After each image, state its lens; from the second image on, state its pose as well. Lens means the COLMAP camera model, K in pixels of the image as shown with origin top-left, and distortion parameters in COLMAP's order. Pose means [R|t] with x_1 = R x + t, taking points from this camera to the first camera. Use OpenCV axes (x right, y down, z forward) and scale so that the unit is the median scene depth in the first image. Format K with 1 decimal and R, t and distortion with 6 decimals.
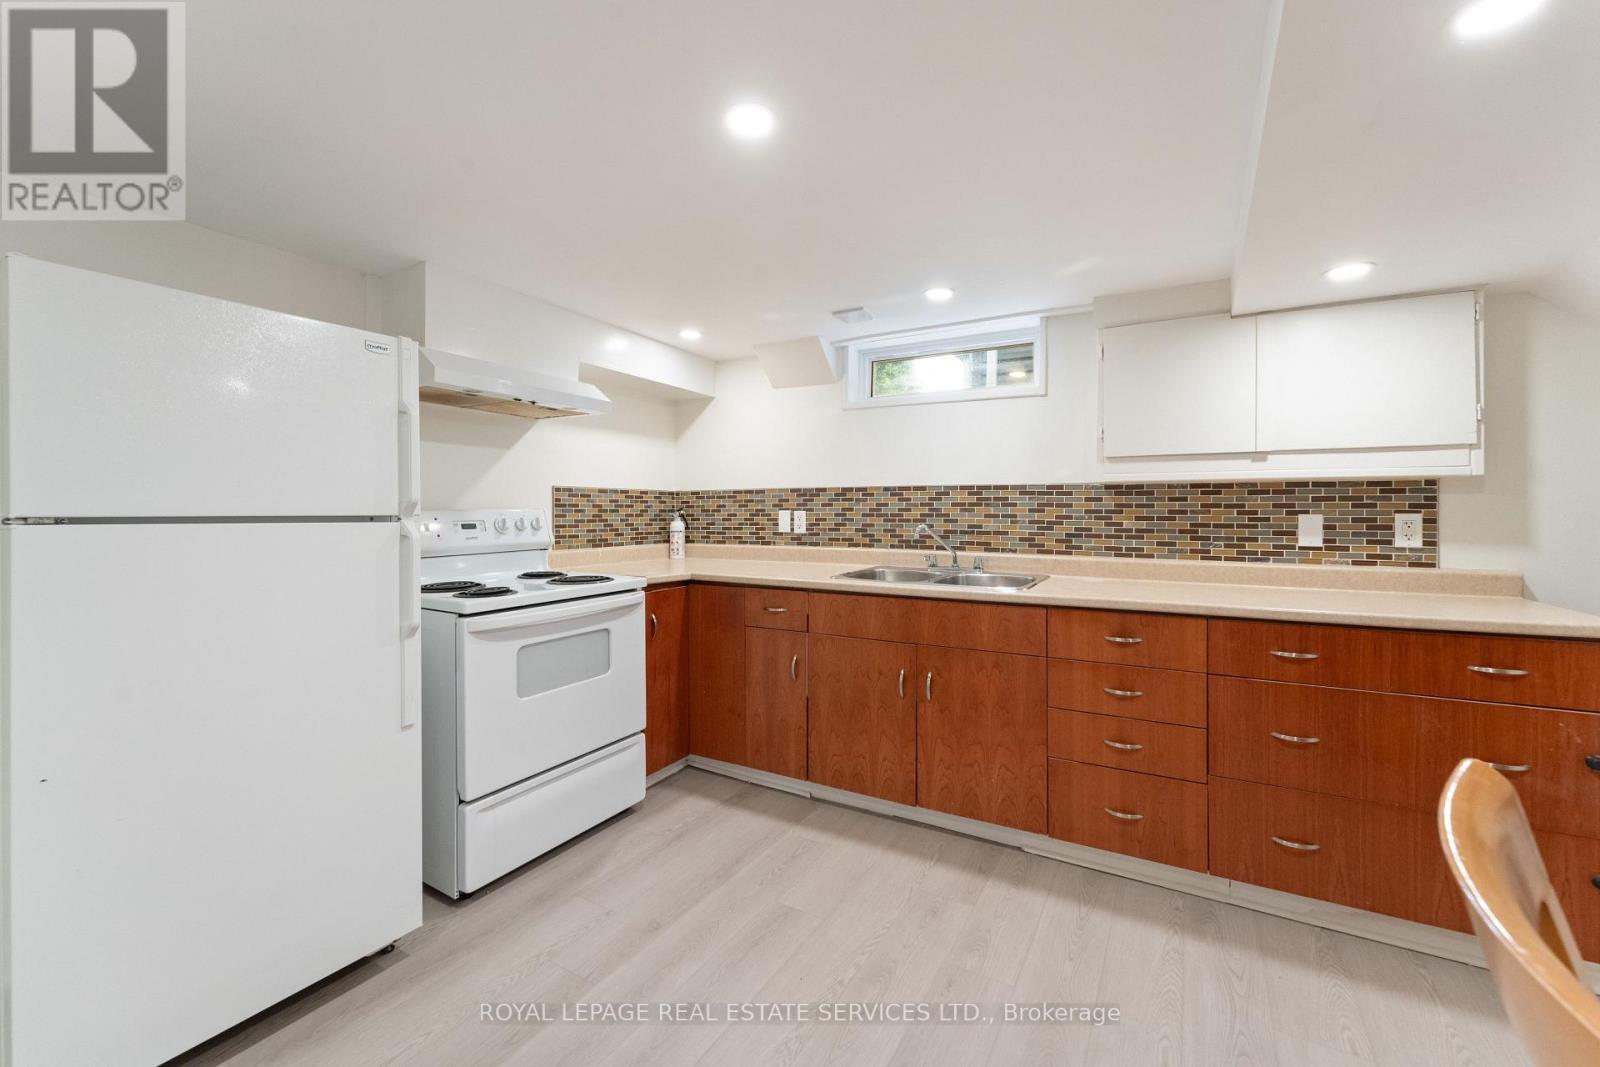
lens RADIAL K [[634.8, 0, 800.0], [0, 634.8, 533.5], [0, 0, 1]] dist [-0.000057, -0.000192]
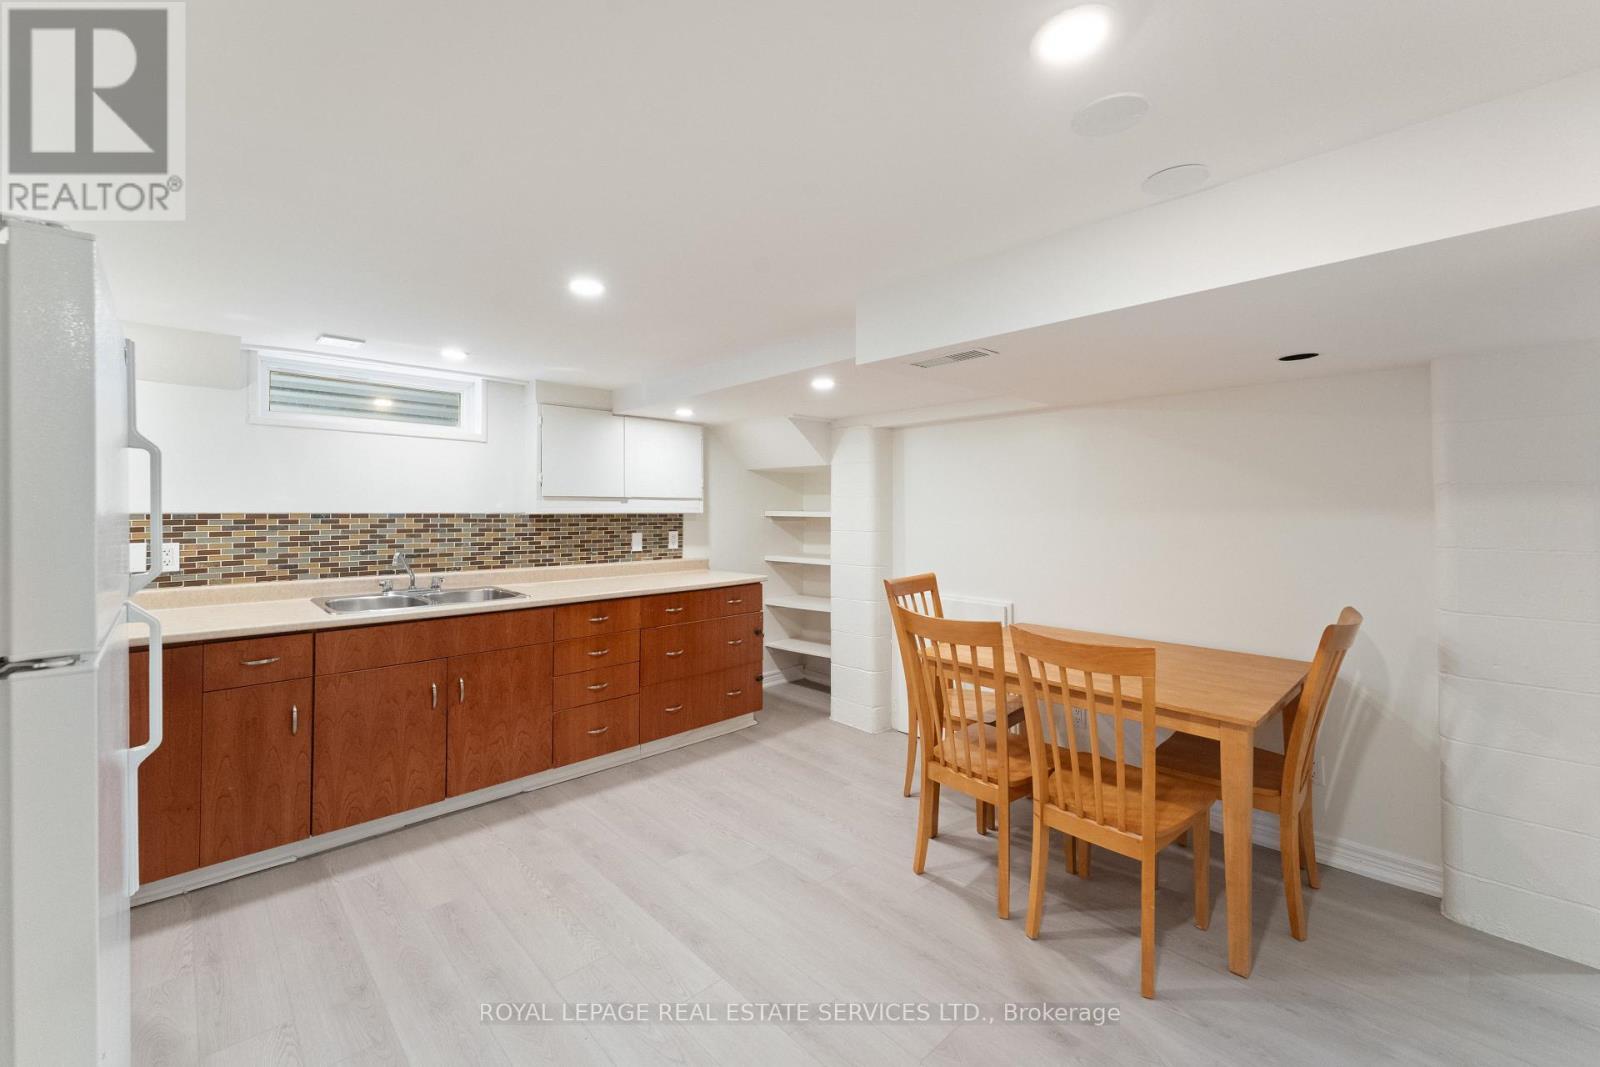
lens RADIAL K [[634.8, 0, 800.0], [0, 634.8, 533.5], [0, 0, 1]] dist [-0.000057, -0.000192]
pose [[0.311093, -0.038906, 0.949583, -0.621801], [0.029864, 0.999068, 0.031150, -0.060117], [-0.949910, 0.018668, 0.311965, 0.023382]]
